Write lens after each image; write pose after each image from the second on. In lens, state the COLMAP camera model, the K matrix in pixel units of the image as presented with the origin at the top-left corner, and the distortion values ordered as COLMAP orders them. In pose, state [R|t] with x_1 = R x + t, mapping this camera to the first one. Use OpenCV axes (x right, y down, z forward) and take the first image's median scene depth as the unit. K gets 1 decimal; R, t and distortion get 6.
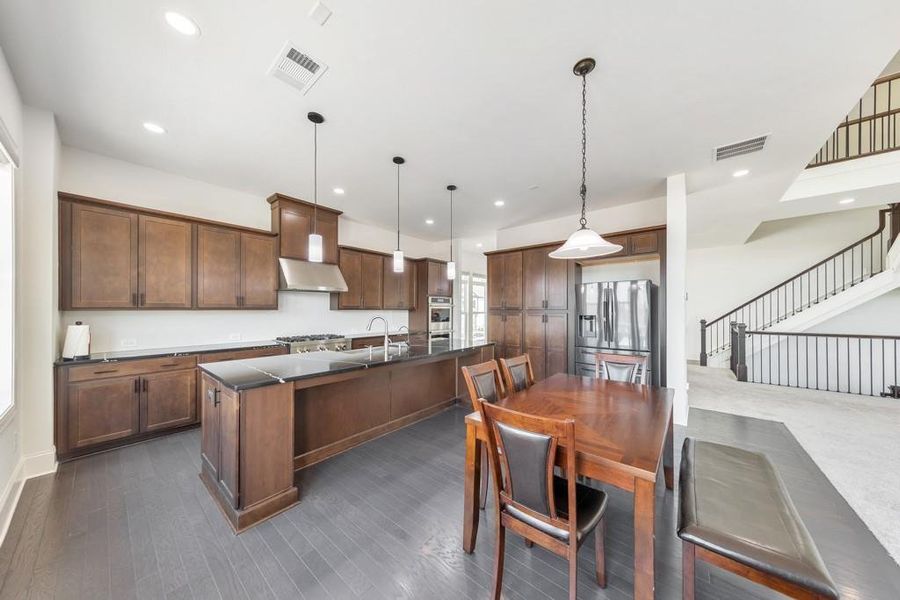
lens RADIAL K [[289.6, 0, 450.5], [0, 289.6, 296.7], [0, 0, 1]] dist [0.000087, -0.000016]
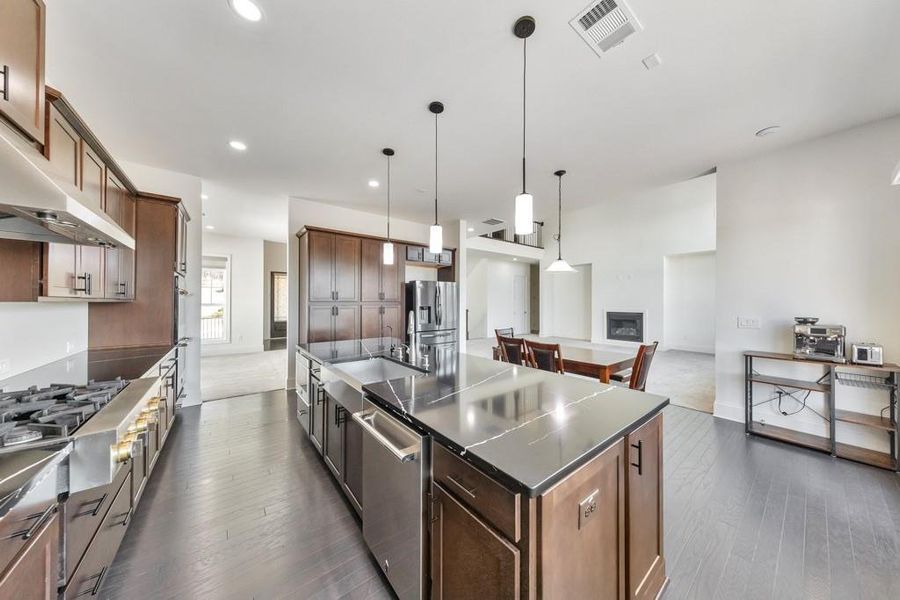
lens RADIAL K [[289.6, 0, 450.5], [0, 289.6, 296.7], [0, 0, 1]] dist [0.000087, -0.000016]
pose [[0.196442, 0.015035, 0.980400, -0.562601], [-0.042928, 0.999056, -0.006719, 0.021658], [-0.979575, -0.040767, 0.196902, 0.483236]]
